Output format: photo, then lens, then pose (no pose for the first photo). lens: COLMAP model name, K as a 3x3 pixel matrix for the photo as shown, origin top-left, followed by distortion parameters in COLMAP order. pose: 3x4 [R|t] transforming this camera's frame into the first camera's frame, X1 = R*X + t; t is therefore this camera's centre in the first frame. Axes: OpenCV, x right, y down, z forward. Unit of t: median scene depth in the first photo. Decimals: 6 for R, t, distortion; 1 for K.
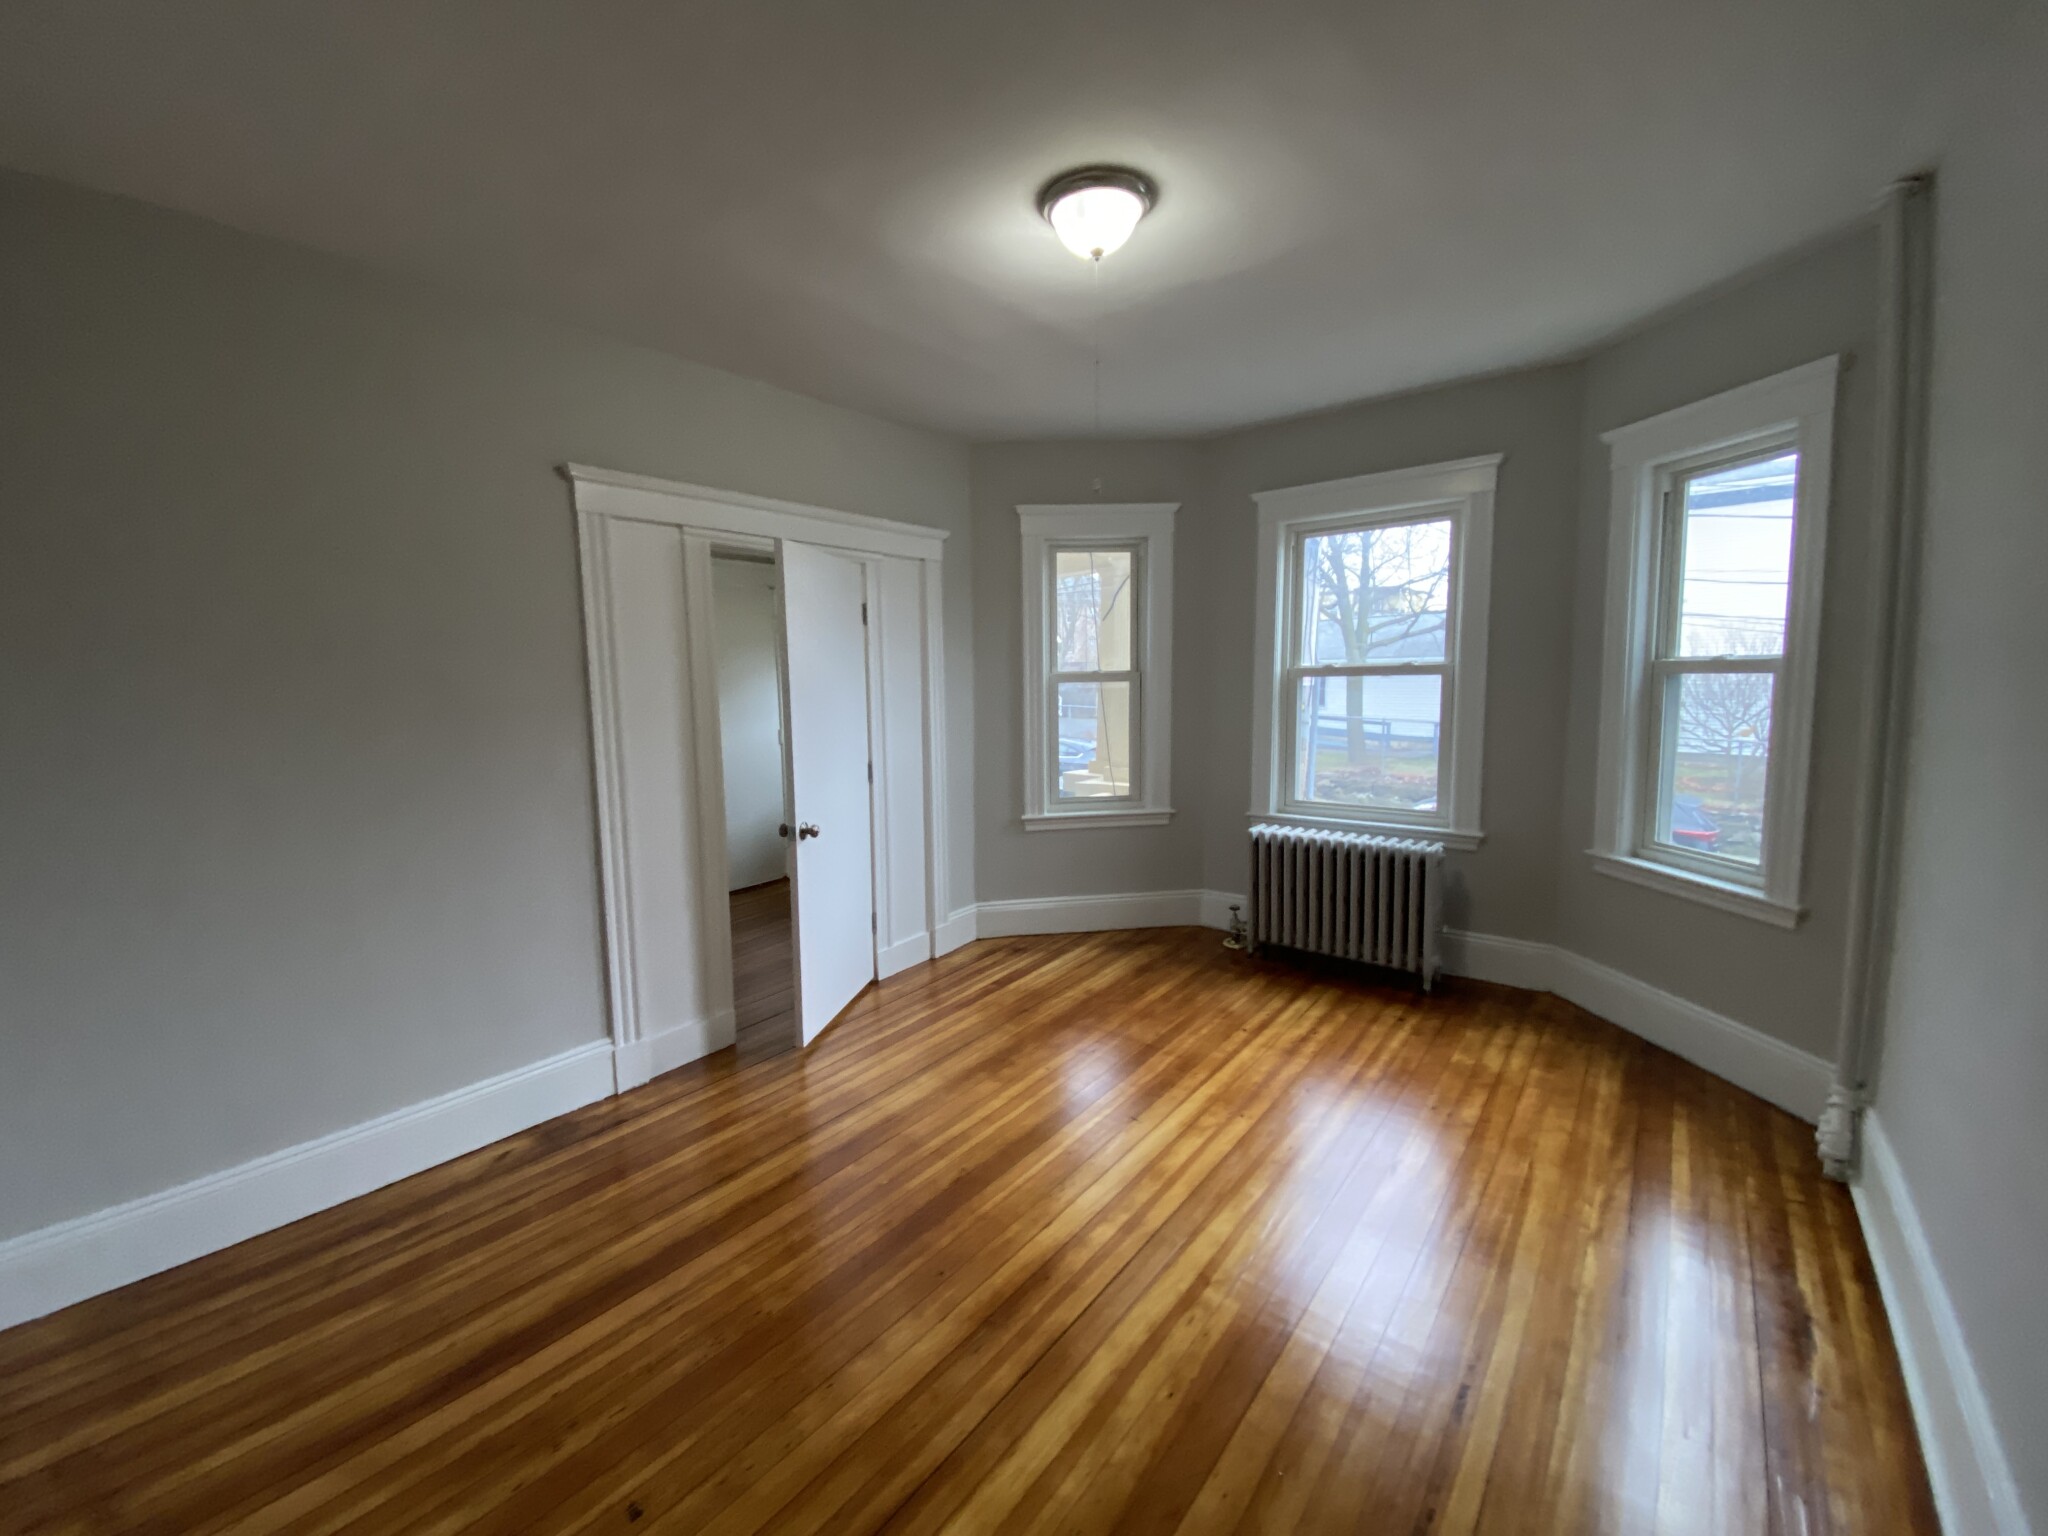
lens RADIAL K [[822.9, 0, 1024.0], [0, 822.9, 768.0], [0, 0, 1]] dist [0.000078, -0.000116]
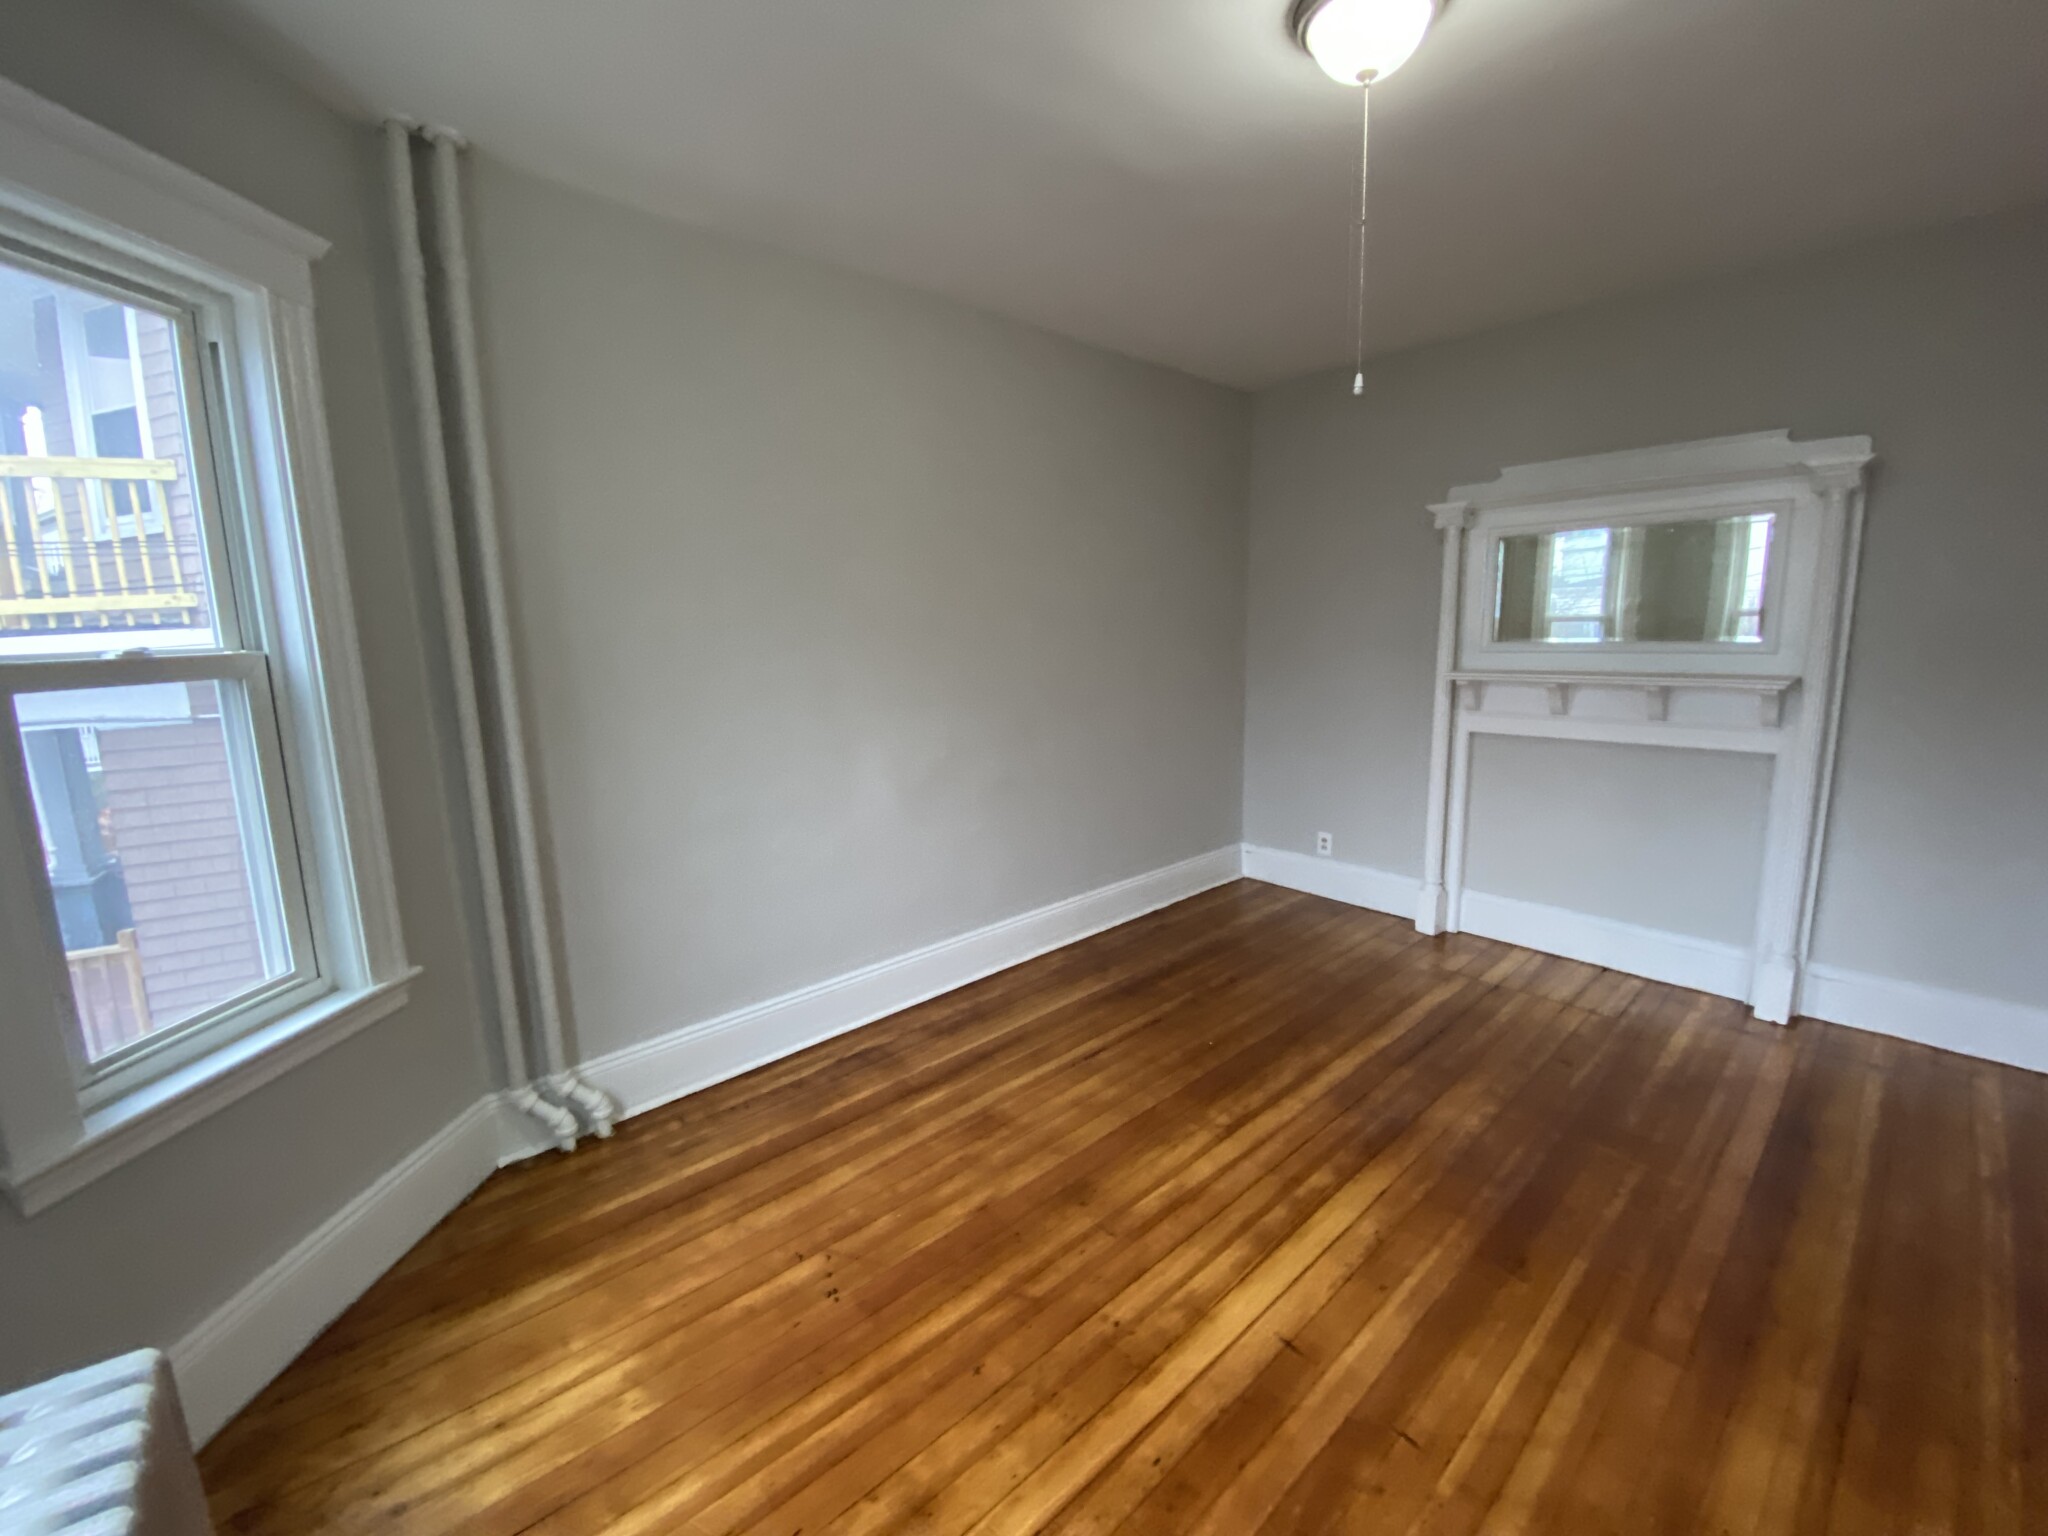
lens RADIAL K [[823.0, 0, 1024.0], [0, 823.0, 768.0], [0, 0, 1]] dist [-0.034099, -0.000072]
pose [[-0.983484, 0.020441, 0.179840, 0.244155], [0.070240, 0.958836, 0.275137, -0.201846], [-0.166813, 0.283225, -0.944435, 1.710382]]
